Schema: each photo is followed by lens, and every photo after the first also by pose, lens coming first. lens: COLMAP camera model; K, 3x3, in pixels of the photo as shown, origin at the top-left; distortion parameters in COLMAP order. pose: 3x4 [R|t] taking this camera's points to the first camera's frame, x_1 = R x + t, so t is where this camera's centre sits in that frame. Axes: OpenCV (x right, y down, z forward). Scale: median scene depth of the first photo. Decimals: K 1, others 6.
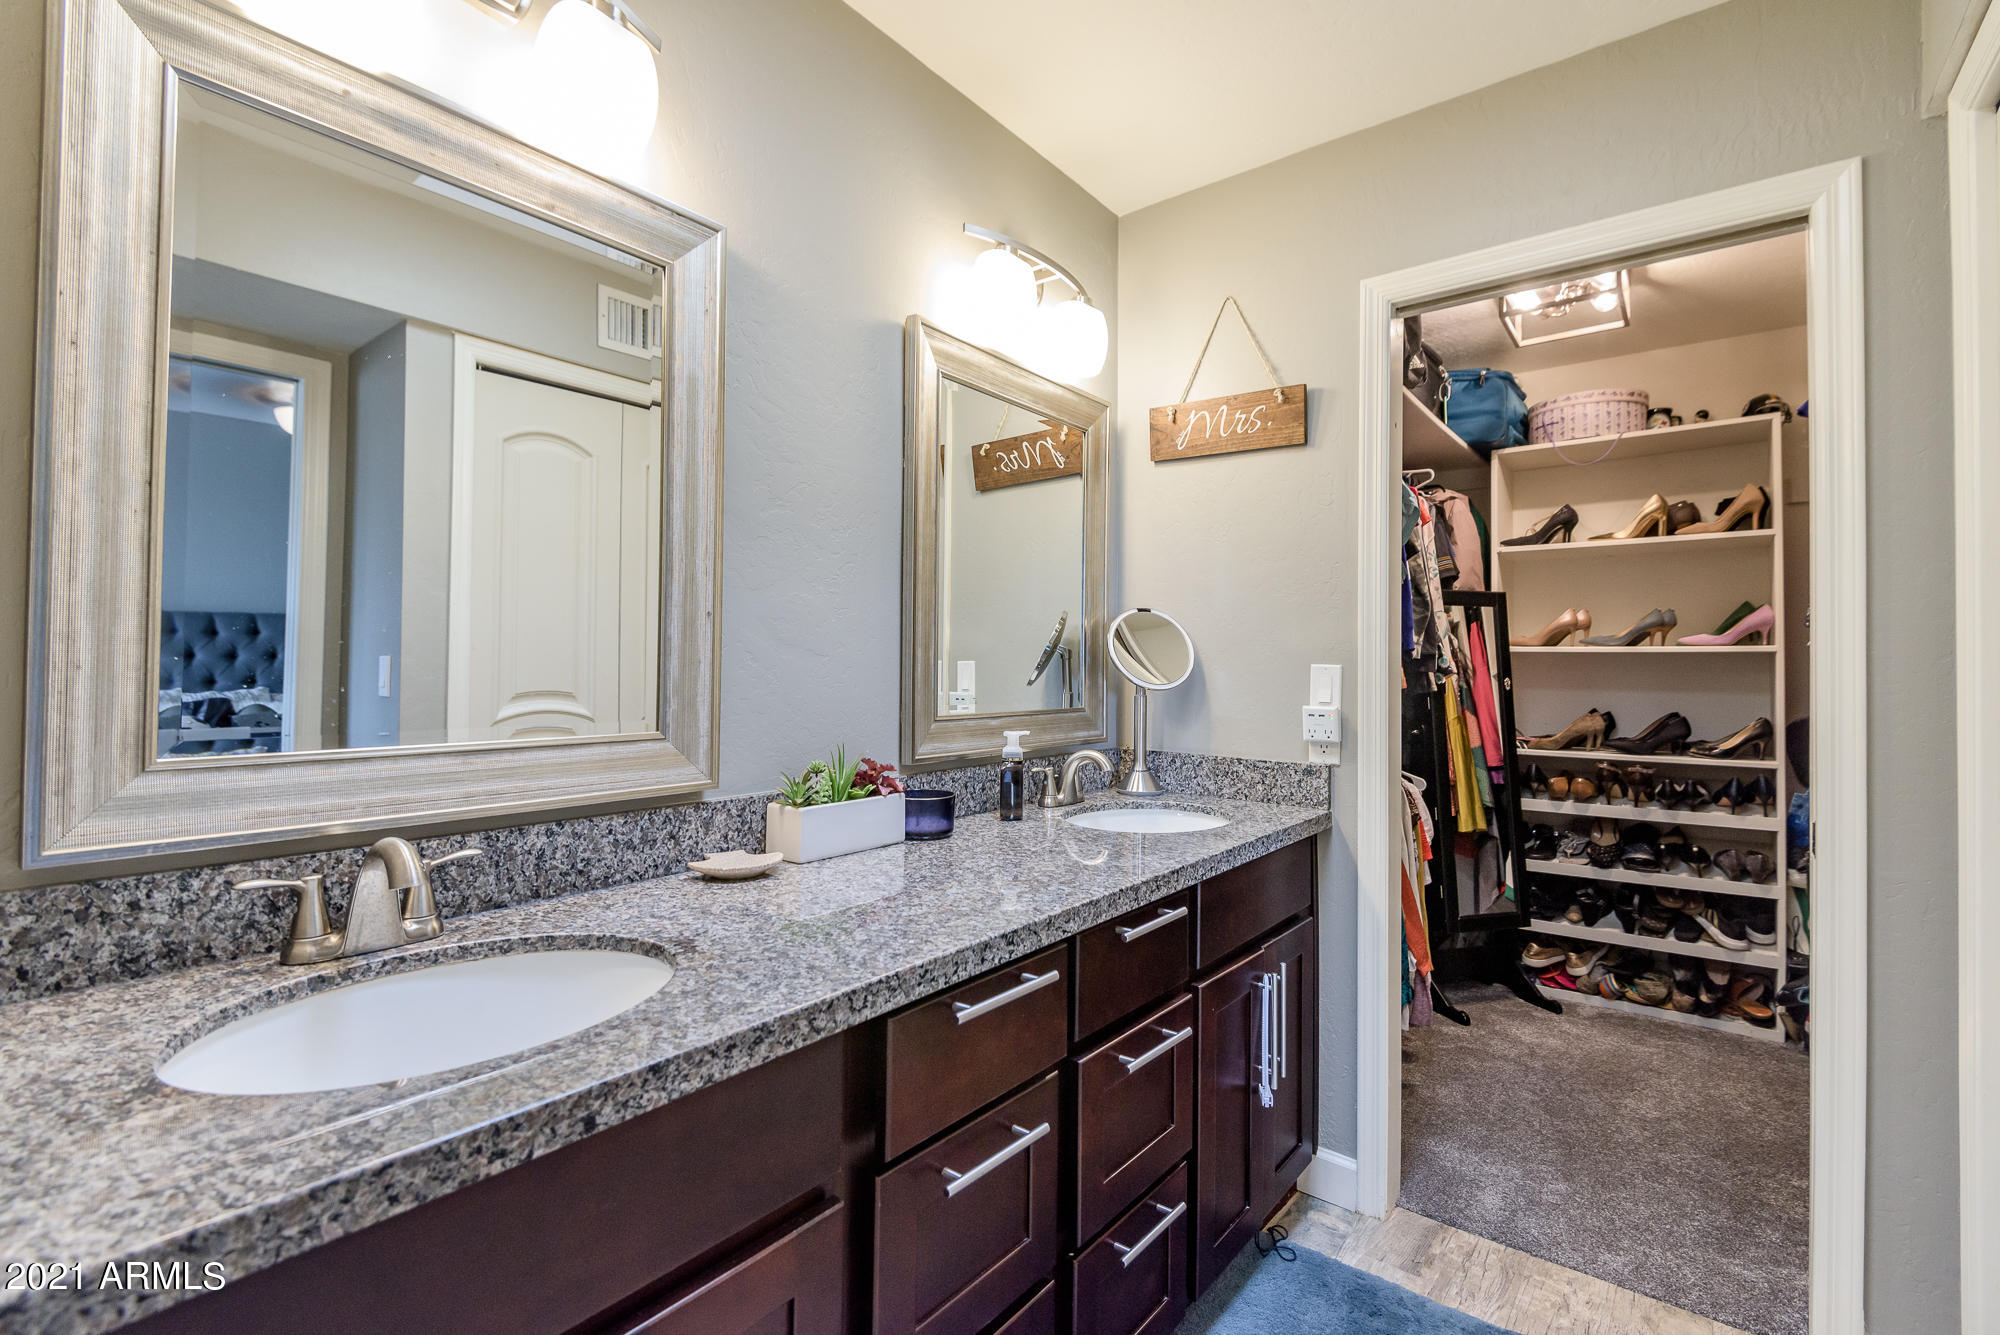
lens RADIAL K [[892.7, 0, 1009.9], [0, 892.7, 650.8], [0, 0, 1]] dist [0.019326, -0.013276]
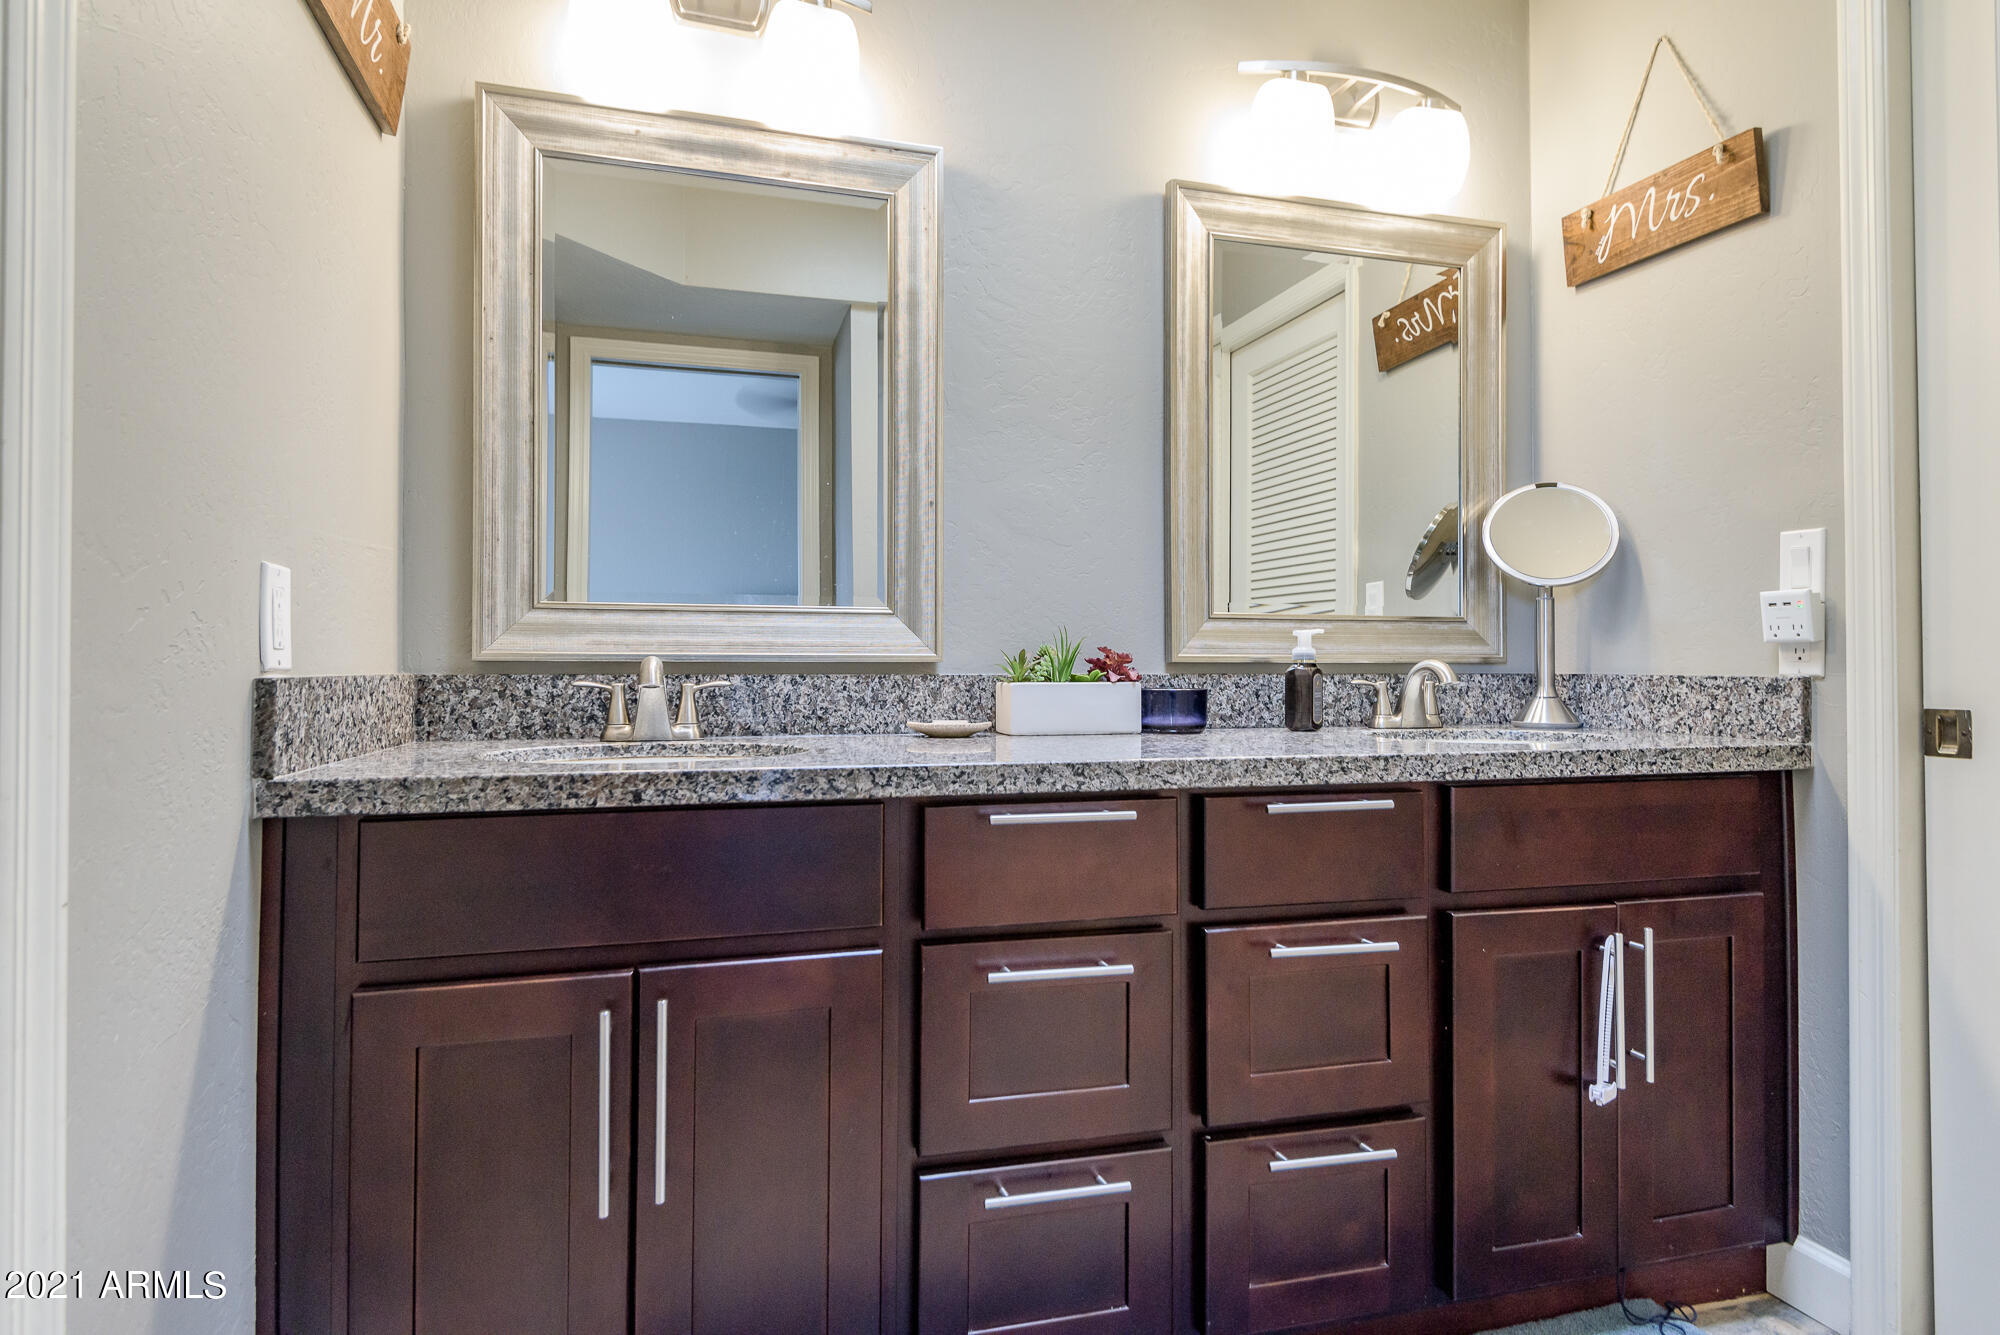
lens RADIAL K [[1100.6, 0, 1003.2], [0, 1100.6, 651.3], [0, 0, 1]] dist [0.065881, -0.072631]
pose [[0.811726, -0.019713, -0.583705, 0.573738], [0.017853, 0.999801, -0.008938, 0.168552], [0.583765, -0.003166, 0.811916, -0.062483]]
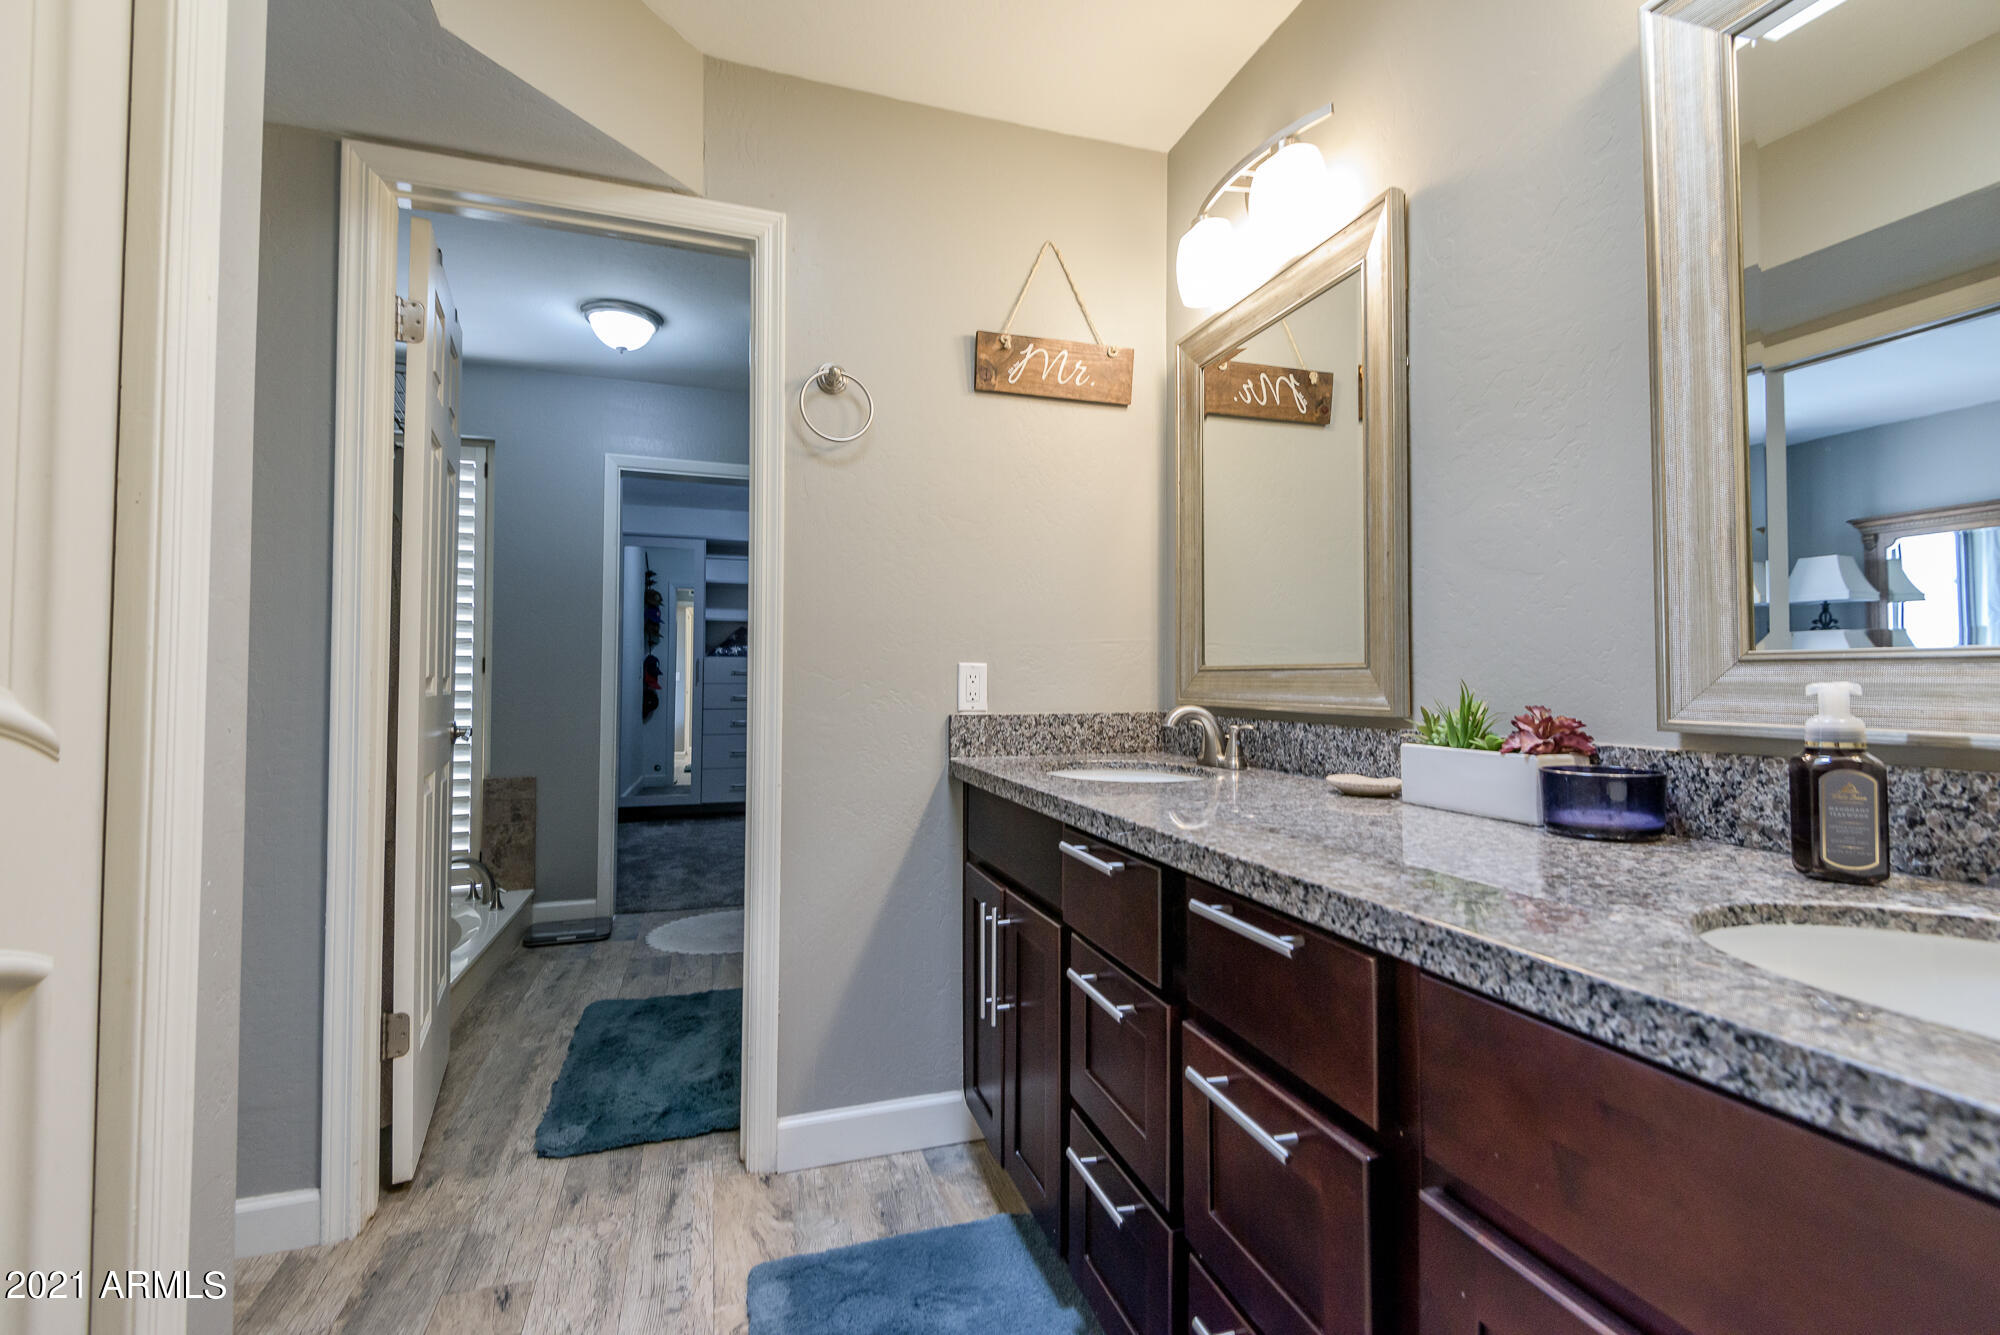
lens RADIAL K [[906.6, 0, 1001.3], [0, 906.6, 655.7], [0, 0, 1]] dist [0.033926, -0.020298]
pose [[-0.561659, -0.033842, -0.826677, 0.900805], [0.005154, 0.999001, -0.044399, 0.138782], [0.827353, -0.029197, -0.560923, 1.331567]]
